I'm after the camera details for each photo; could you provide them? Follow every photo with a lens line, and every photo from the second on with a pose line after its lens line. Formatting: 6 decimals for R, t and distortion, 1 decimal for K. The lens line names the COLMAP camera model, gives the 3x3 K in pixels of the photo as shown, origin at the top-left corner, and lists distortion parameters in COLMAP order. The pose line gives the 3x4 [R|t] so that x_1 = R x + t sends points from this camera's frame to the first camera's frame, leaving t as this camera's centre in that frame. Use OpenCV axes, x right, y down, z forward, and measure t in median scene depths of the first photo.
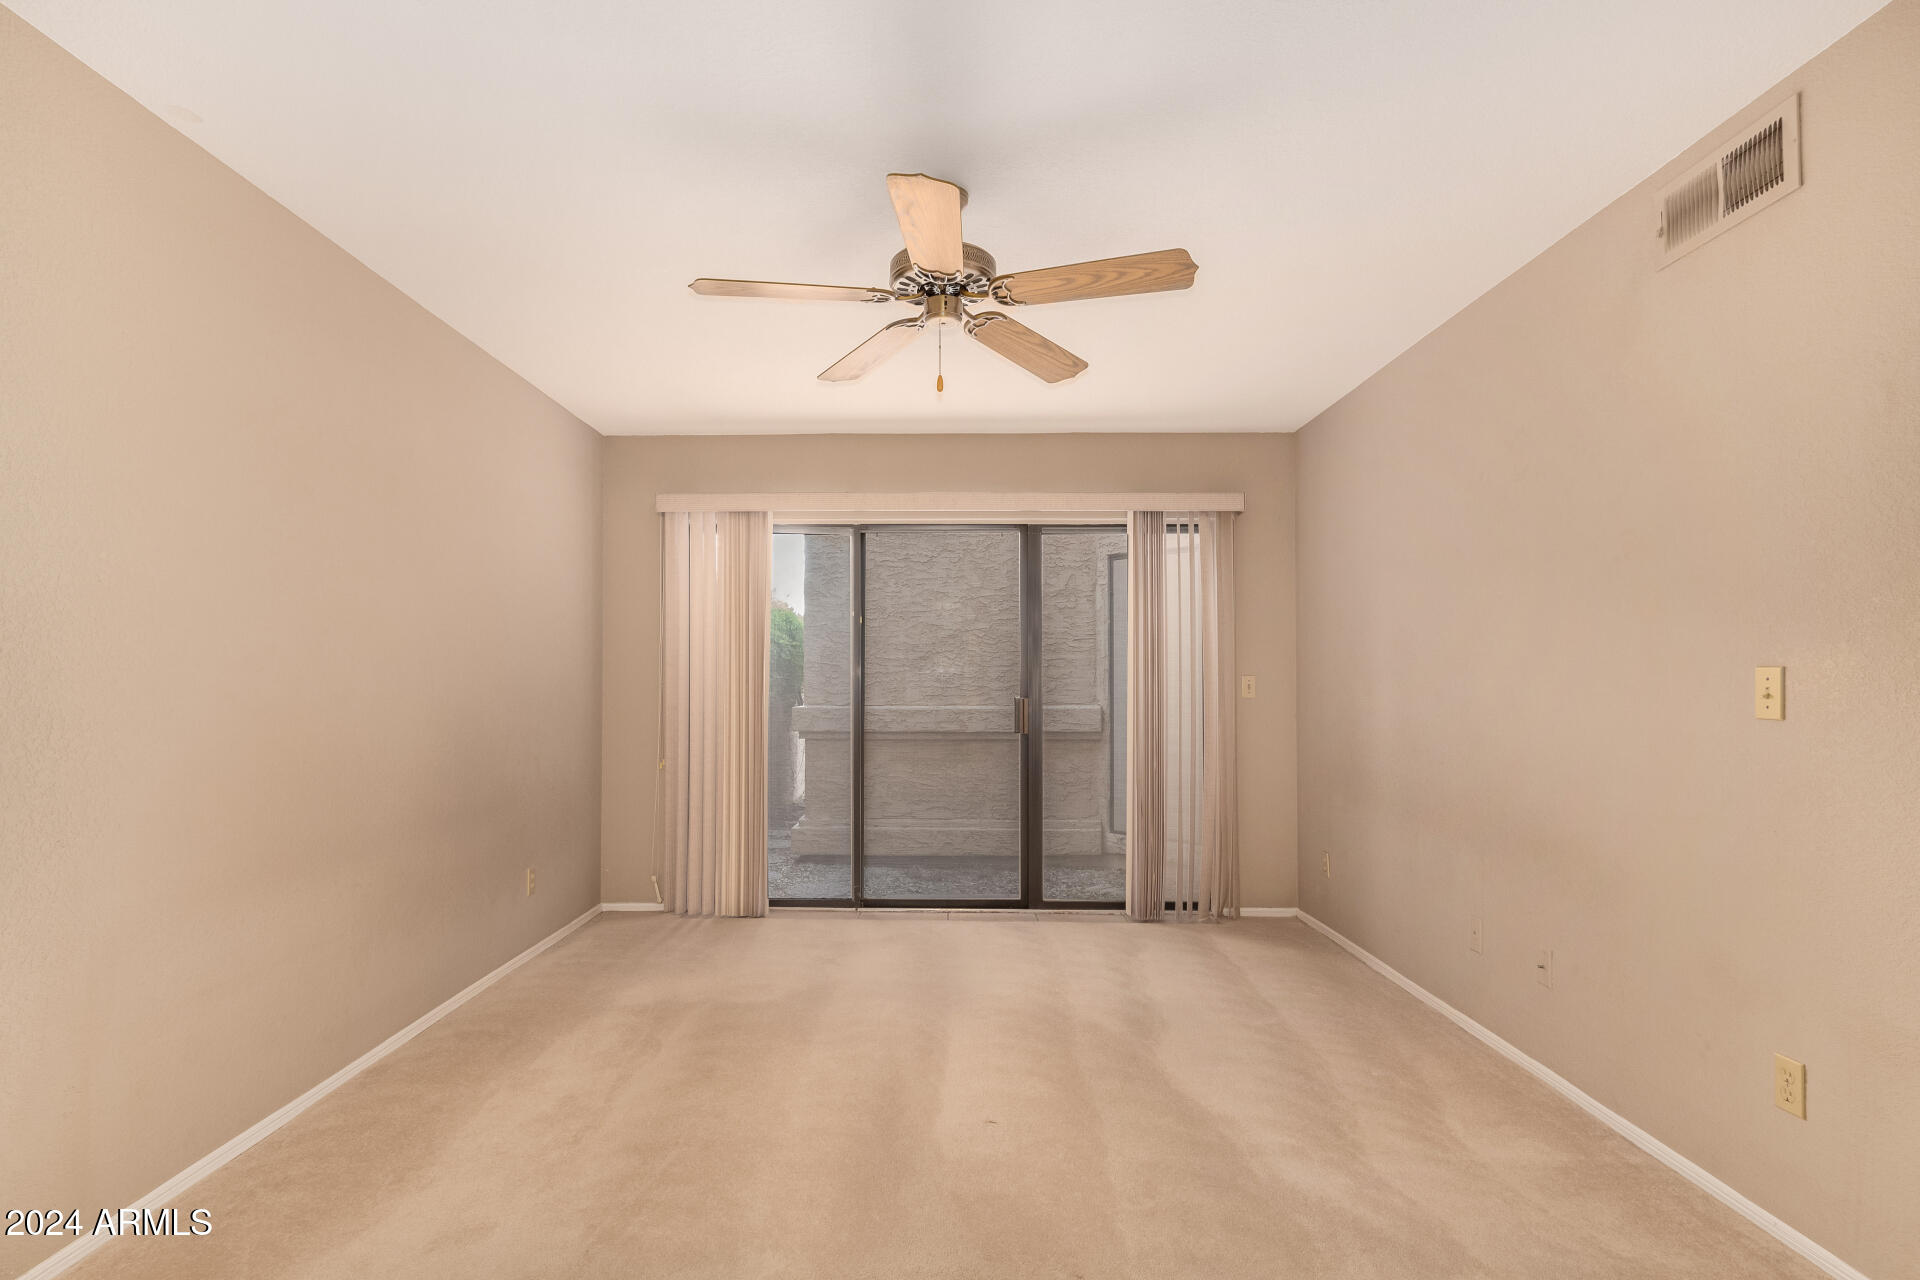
lens RADIAL K [[954.2, 0, 958.8], [0, 954.2, 659.2], [0, 0, 1]] dist [-0.005139, -0.000066]
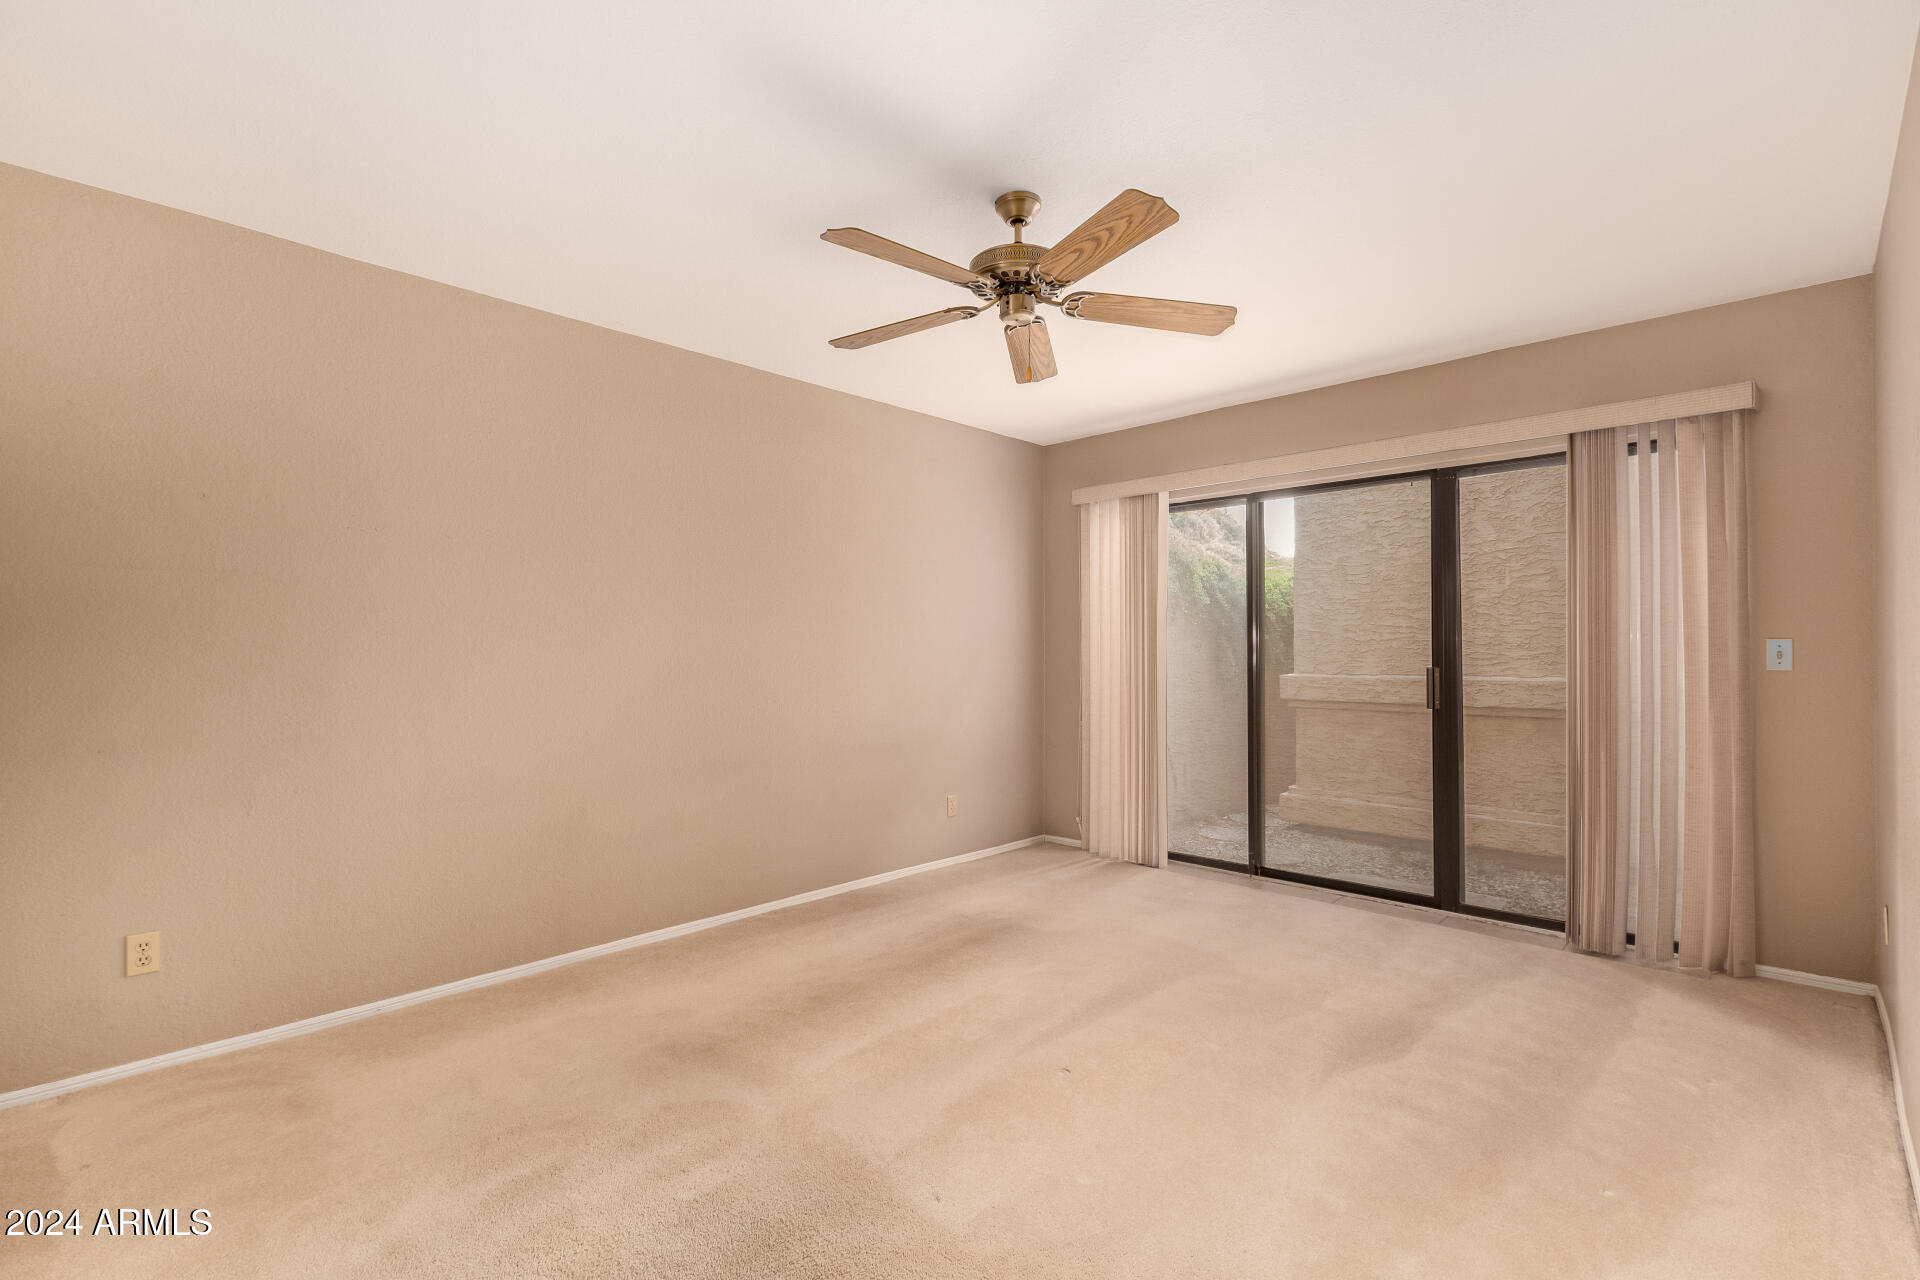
lens RADIAL K [[894.7, 0, 965.8], [0, 894.7, 632.6], [0, 0, 1]] dist [0.004803, -0.000046]
pose [[0.730859, -0.017193, -0.682312, 0.320174], [0.019518, 0.999800, -0.004286, 0.003857], [0.682250, -0.010185, 0.731048, 0.106210]]
